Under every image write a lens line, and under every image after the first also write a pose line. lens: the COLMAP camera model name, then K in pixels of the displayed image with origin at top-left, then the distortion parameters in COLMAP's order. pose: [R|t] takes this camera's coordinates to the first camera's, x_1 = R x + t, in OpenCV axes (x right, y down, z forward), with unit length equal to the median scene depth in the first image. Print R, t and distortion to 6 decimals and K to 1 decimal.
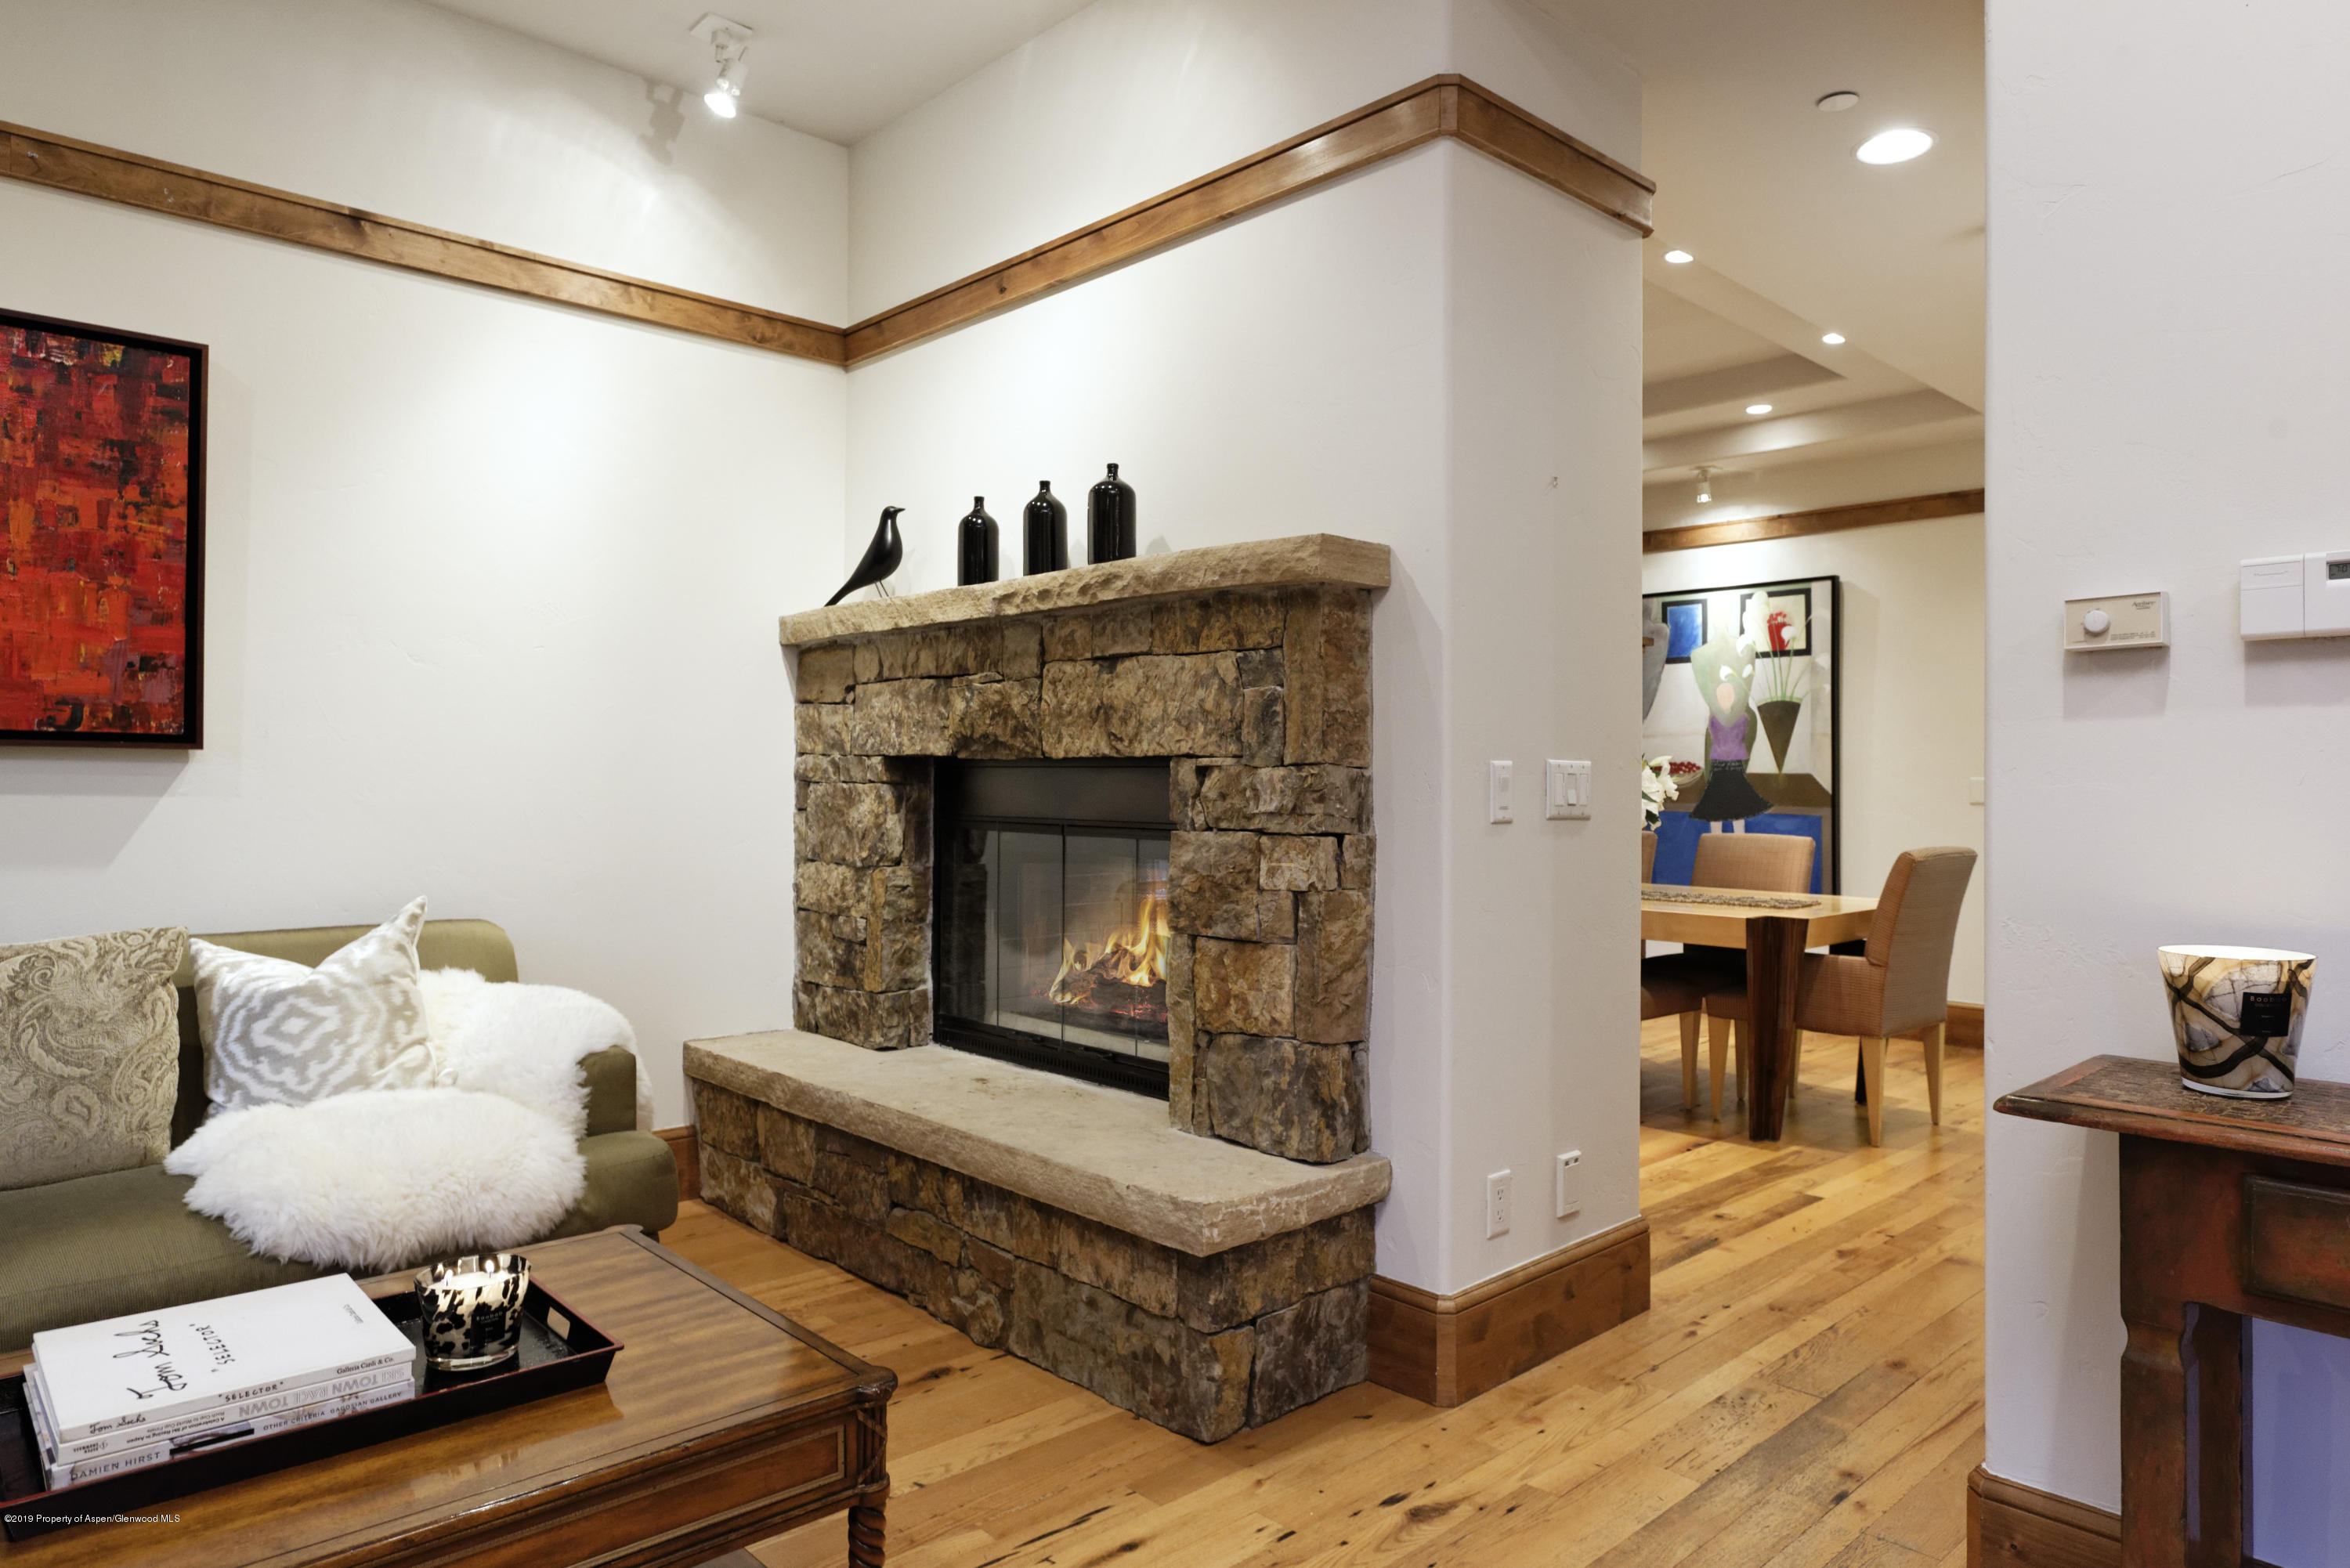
lens RADIAL K [[1451.6, 0, 1177.0], [0, 1451.6, 787.4], [0, 0, 1]] dist [-0.006715, 0.001493]
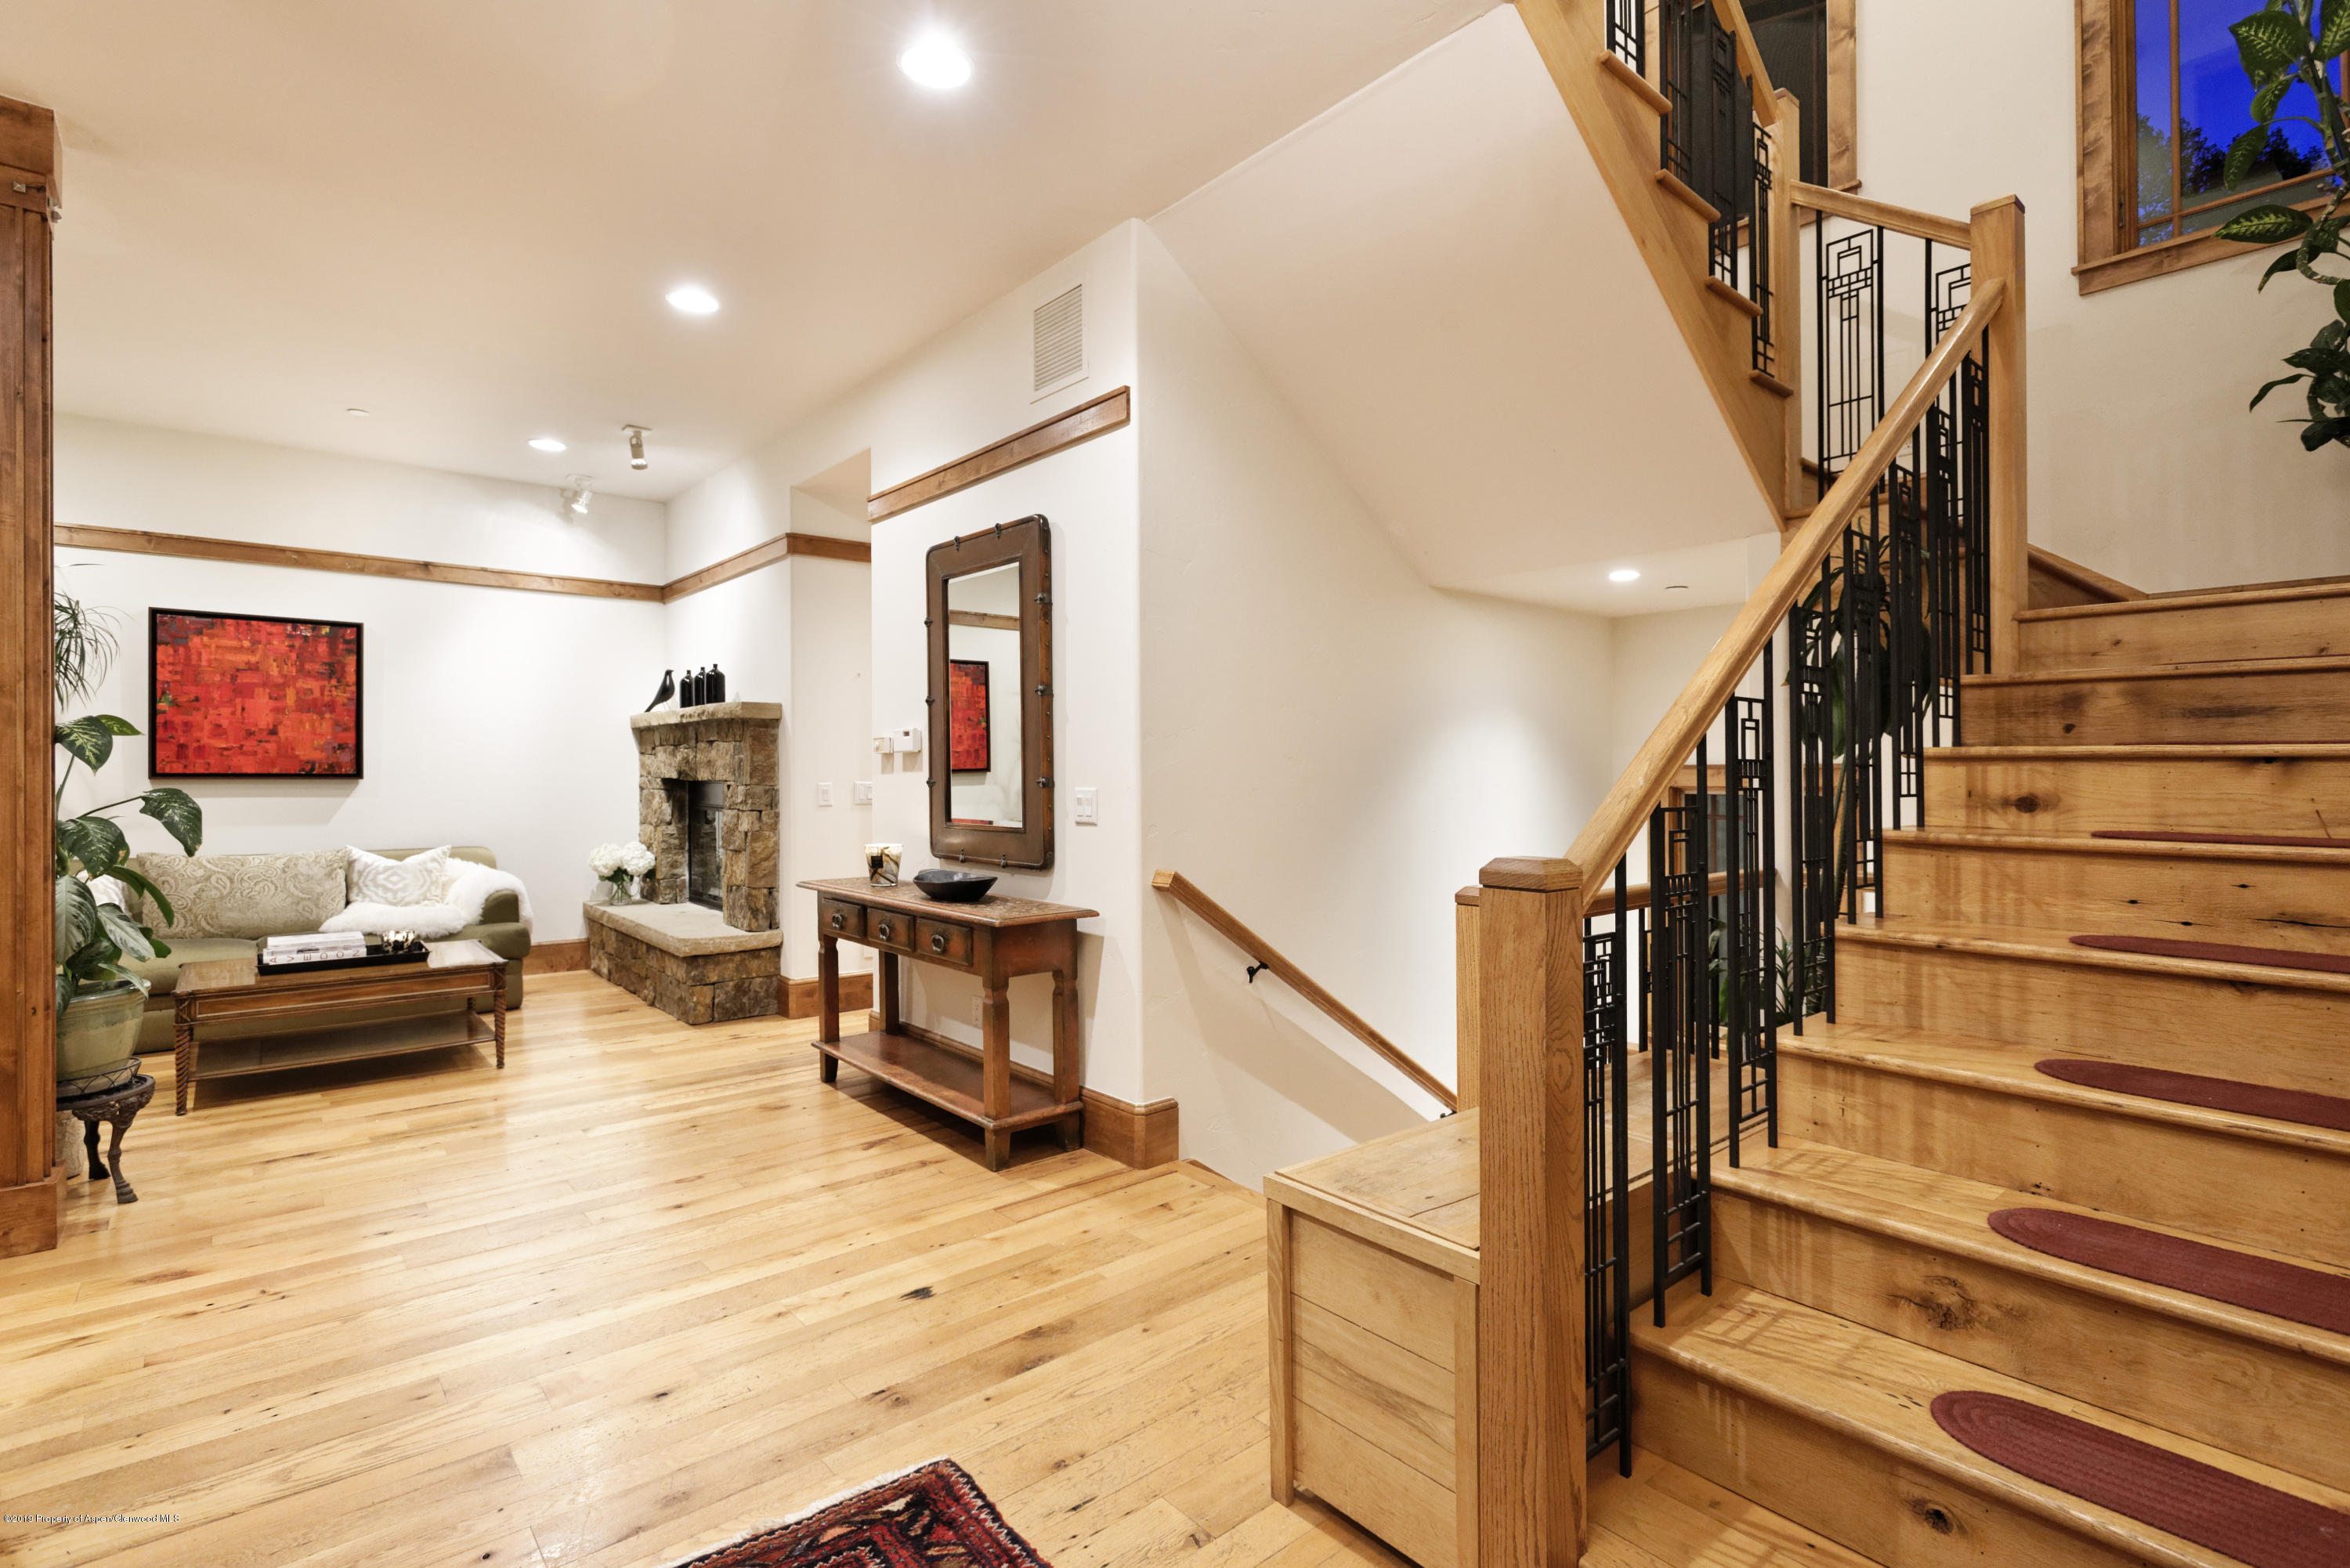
lens RADIAL K [[1095.0, 0, 1185.3], [0, 1095.0, 775.2], [0, 0, 1]] dist [-0.006420, 0.001211]
pose [[0.999513, -0.005620, -0.030695, 0.955577], [0.005611, 0.999984, -0.000369, -0.028513], [0.030696, 0.000196, 0.999529, -1.007670]]
